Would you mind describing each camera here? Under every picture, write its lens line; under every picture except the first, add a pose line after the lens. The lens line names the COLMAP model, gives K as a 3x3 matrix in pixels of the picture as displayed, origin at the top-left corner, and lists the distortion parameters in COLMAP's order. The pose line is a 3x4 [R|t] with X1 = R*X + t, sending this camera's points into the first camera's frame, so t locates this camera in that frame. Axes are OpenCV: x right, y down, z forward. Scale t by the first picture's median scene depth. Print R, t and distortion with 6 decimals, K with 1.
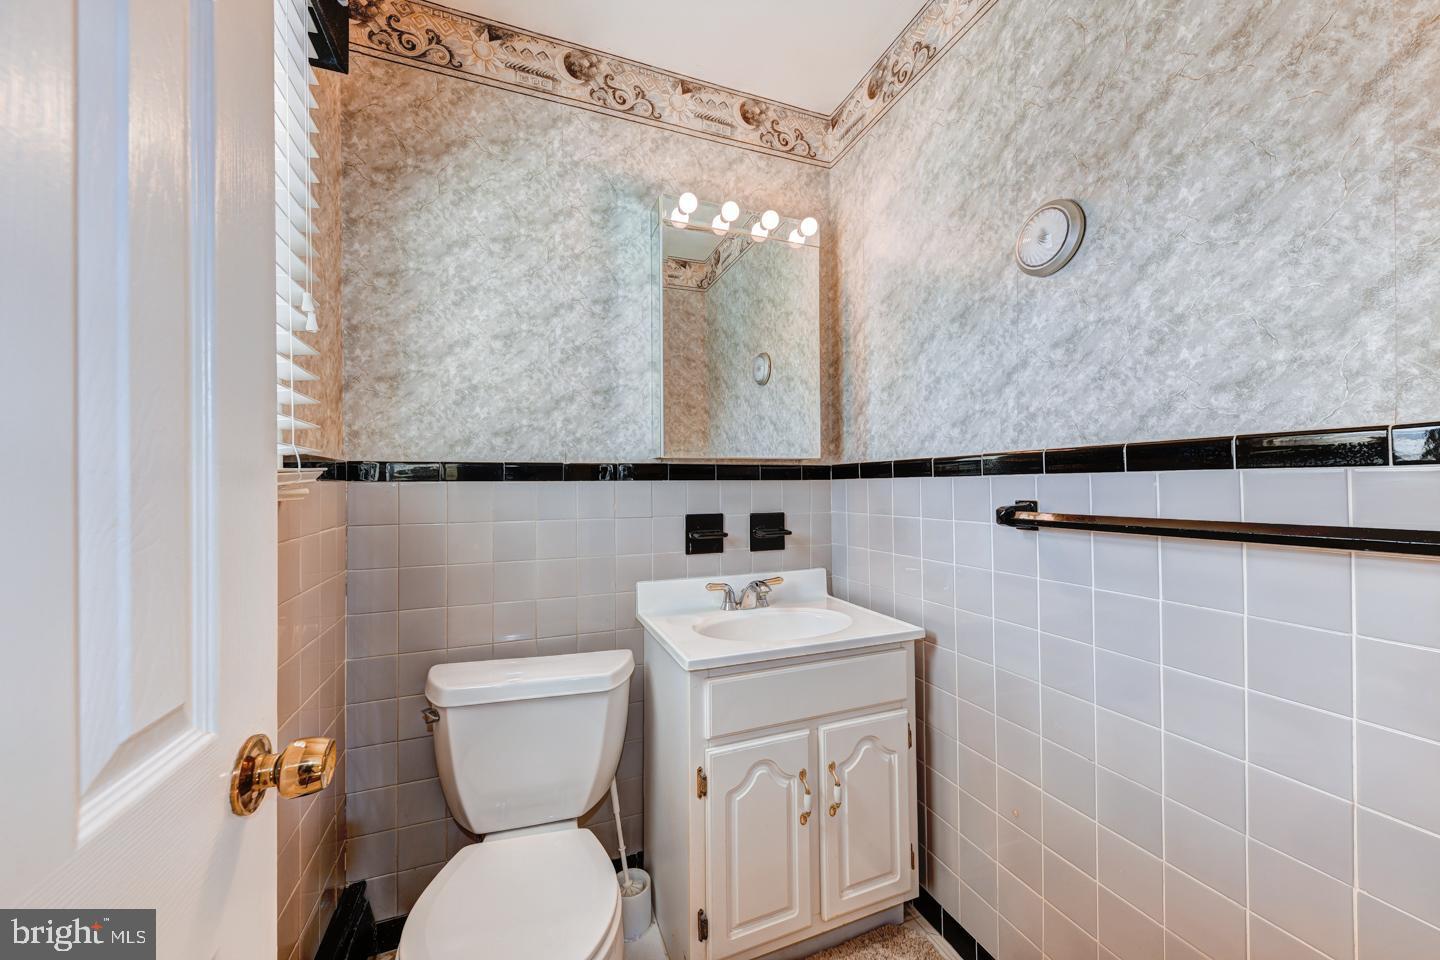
lens RADIAL K [[547.1, 0, 725.5], [0, 547.1, 483.0], [0, 0, 1]] dist [0.014490, -0.000854]
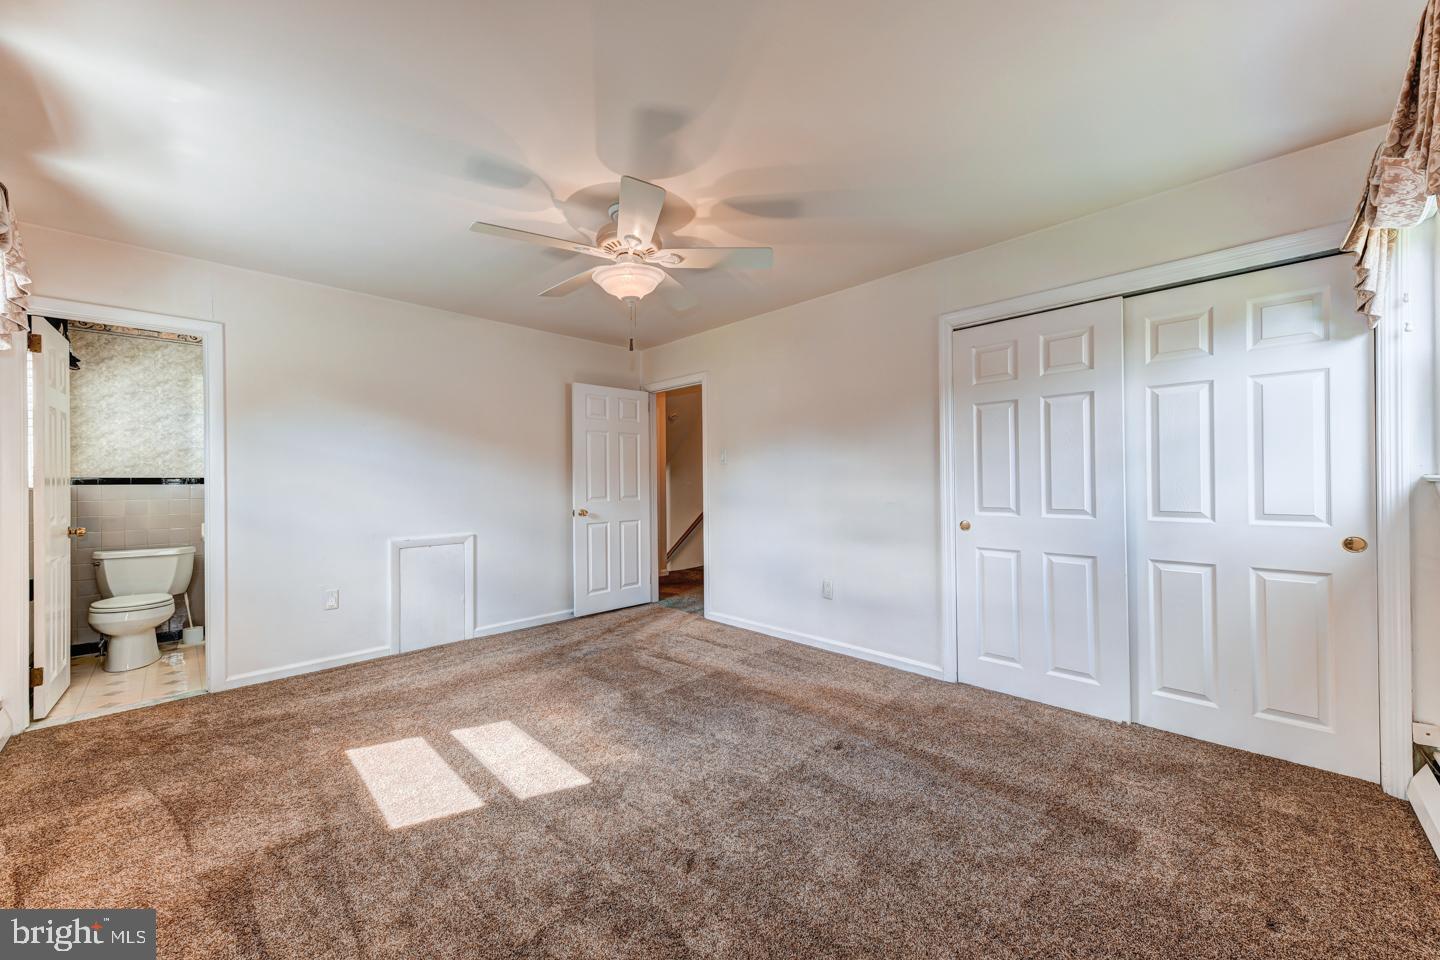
lens RADIAL K [[547.1, 0, 721.5], [0, 547.1, 478.1], [0, 0, 1]] dist [0.014490, -0.000854]
pose [[0.914508, 0.004108, 0.404547, 1.121714], [-0.003498, 0.999991, -0.002246, -0.038750], [-0.404553, 0.000639, 0.914514, -2.613051]]
